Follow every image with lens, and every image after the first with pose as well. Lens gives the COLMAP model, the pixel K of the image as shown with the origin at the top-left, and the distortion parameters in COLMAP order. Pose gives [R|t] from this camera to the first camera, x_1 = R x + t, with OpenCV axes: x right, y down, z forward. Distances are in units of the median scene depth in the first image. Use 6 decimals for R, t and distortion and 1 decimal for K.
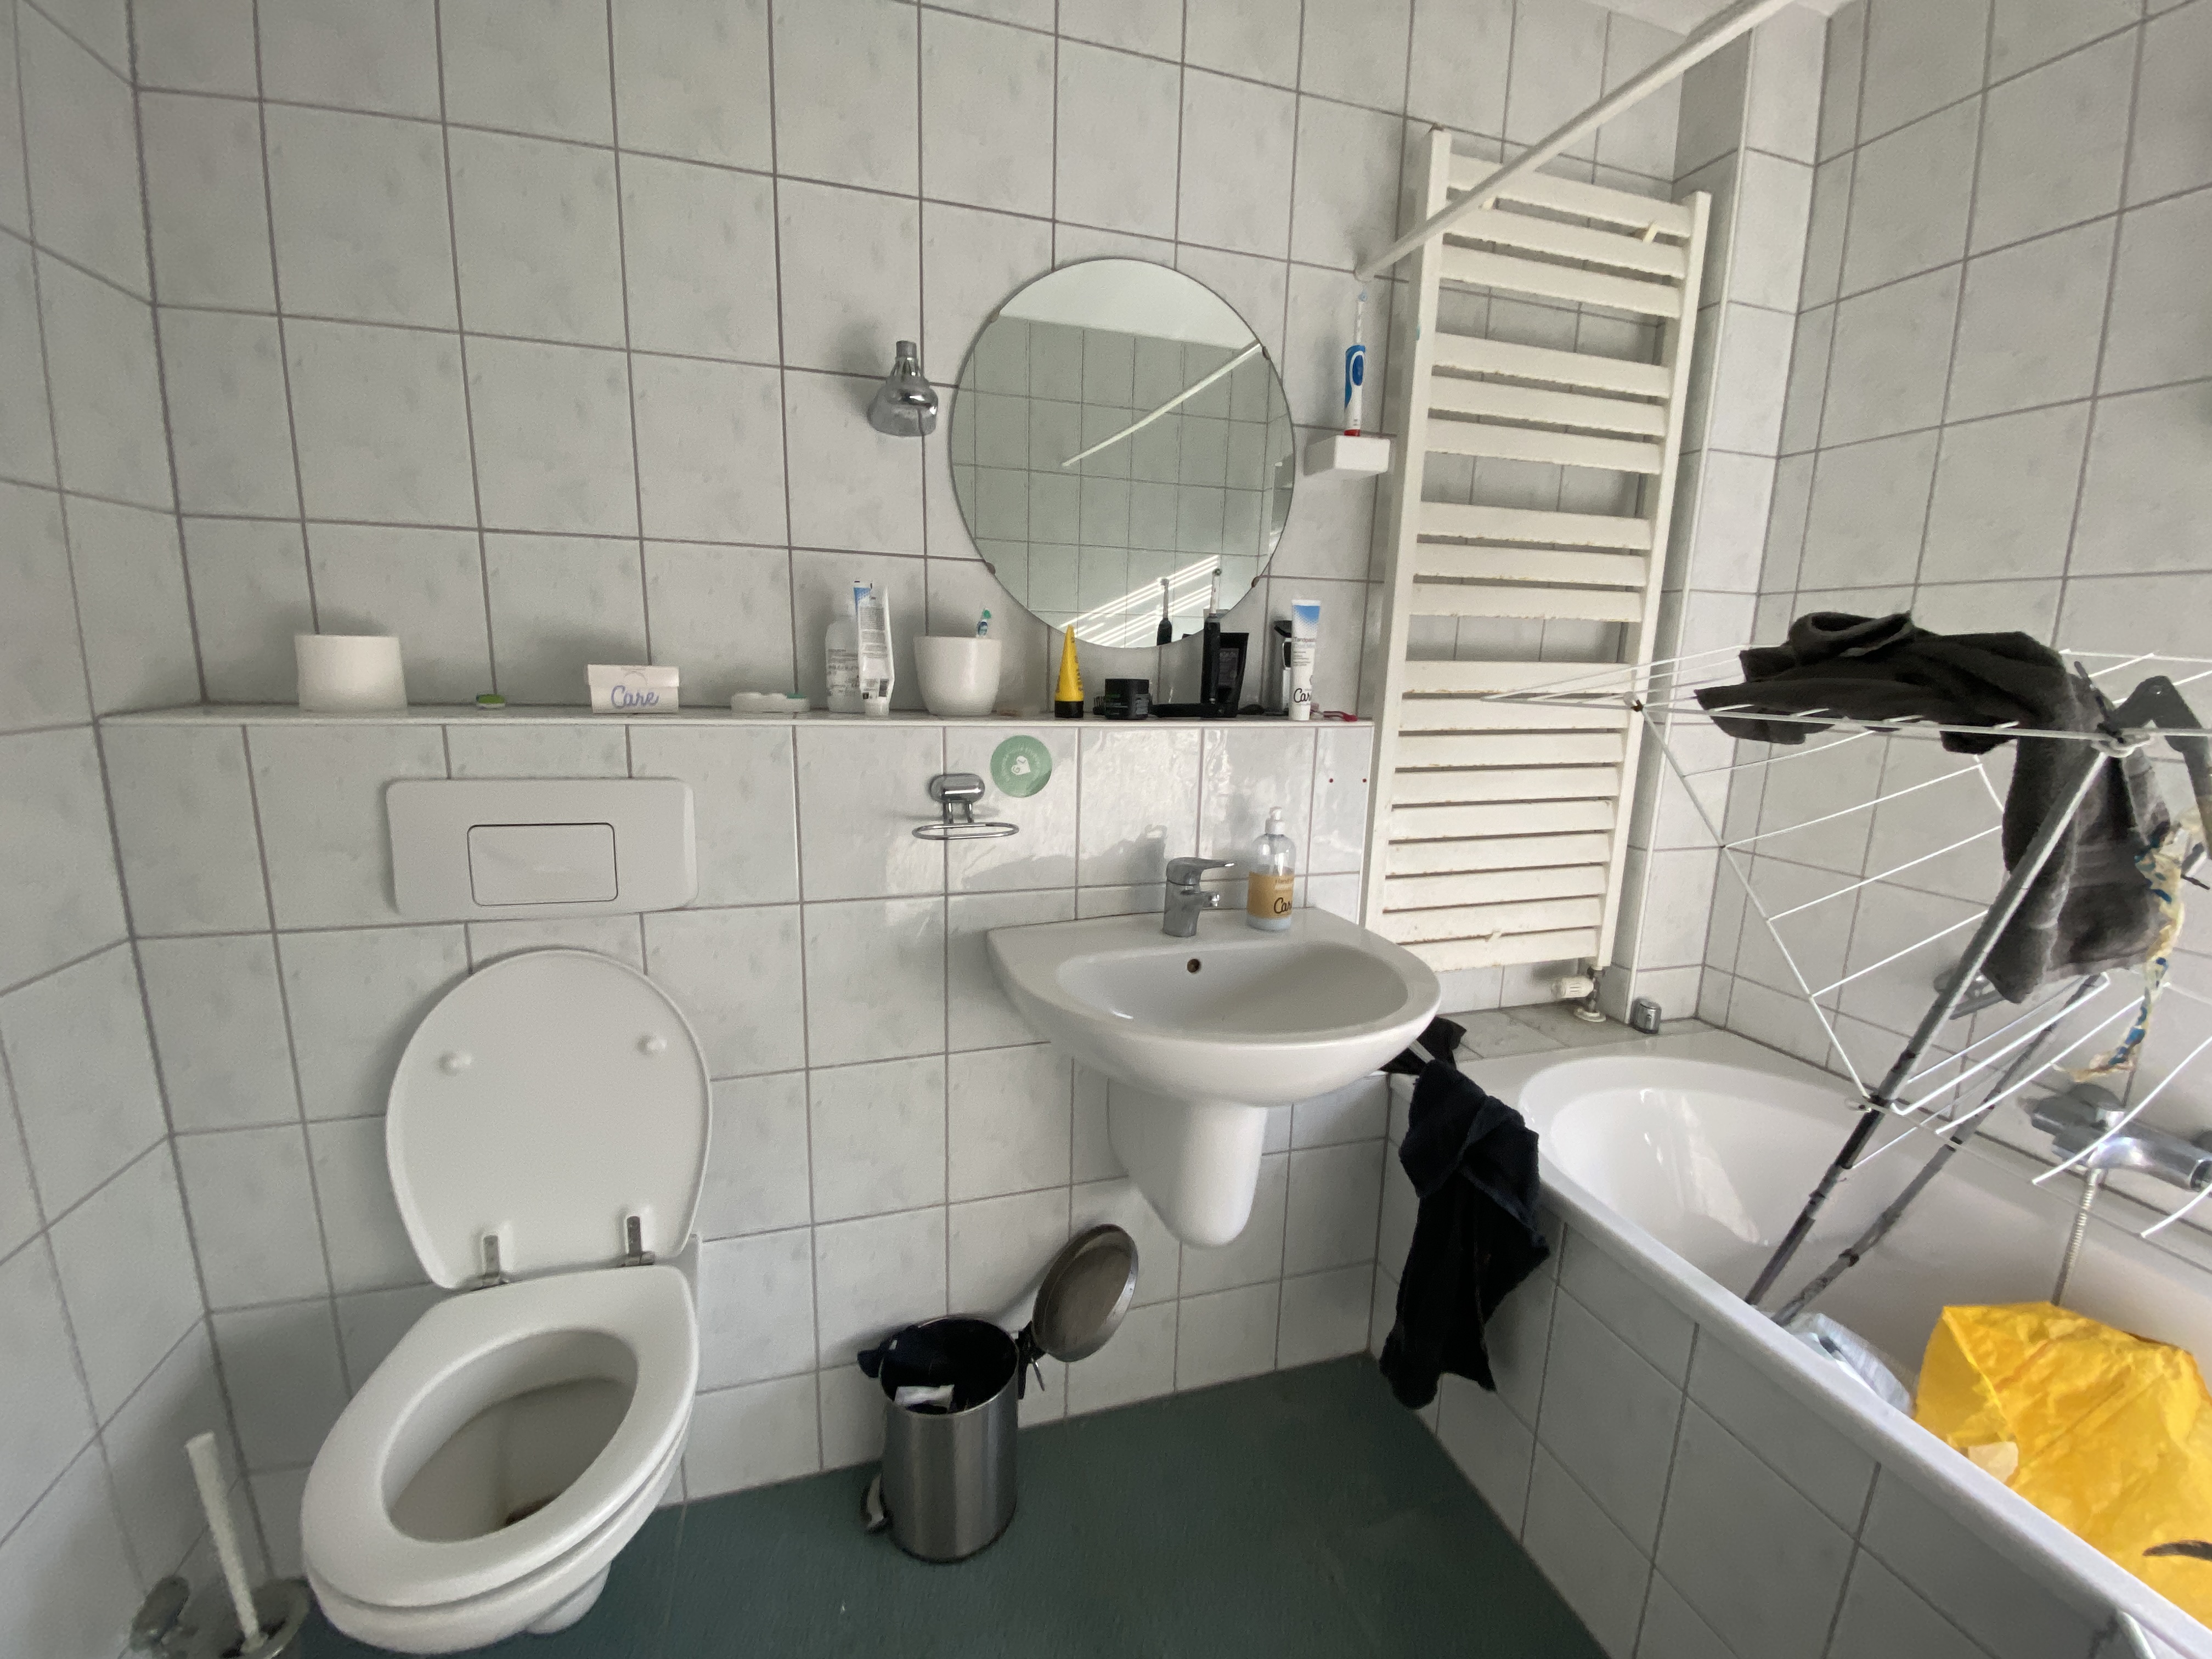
lens RADIAL K [[898.5, 0, 1112.3], [0, 898.5, 830.4], [0, 0, 1]] dist [0.001730, -0.000480]
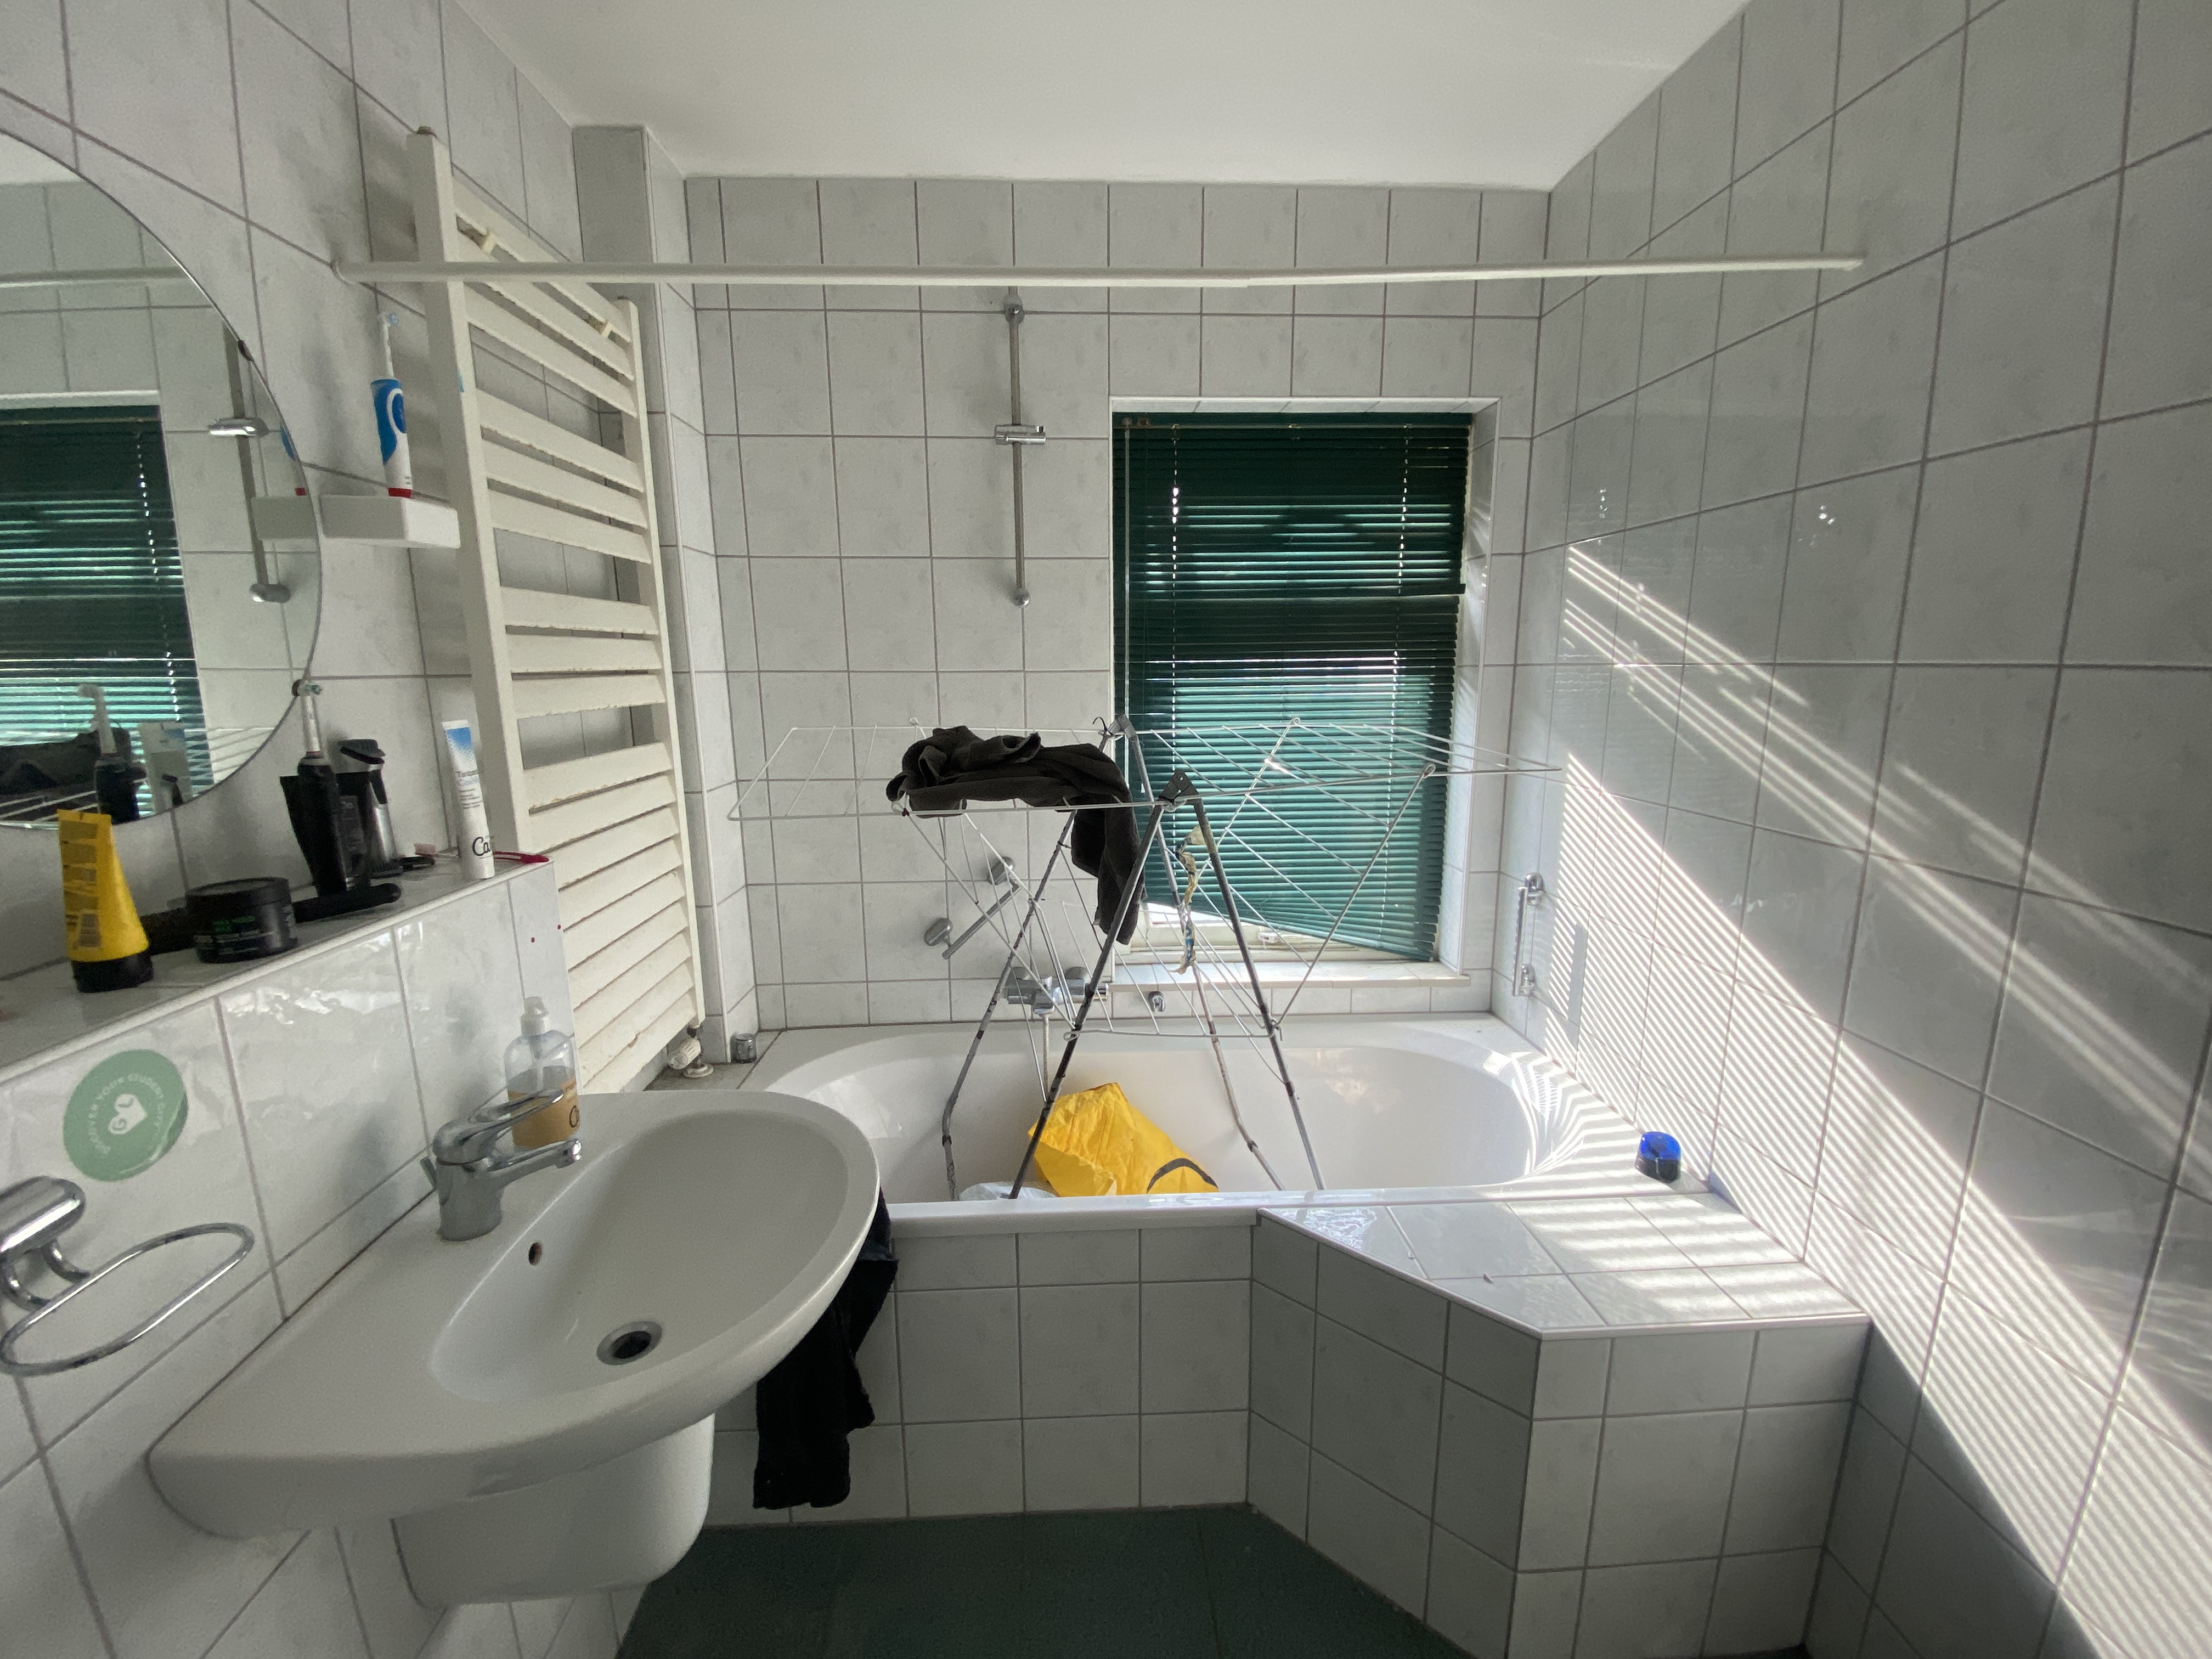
lens RADIAL K [[898.5, 0, 1113.5], [0, 898.5, 822.9], [0, 0, 1]] dist [0.001730, -0.000480]
pose [[0.251965, -0.193612, 0.948171, -0.350684], [0.188585, 0.970822, 0.148123, -0.171076], [-0.949183, 0.141489, 0.281126, 0.258457]]
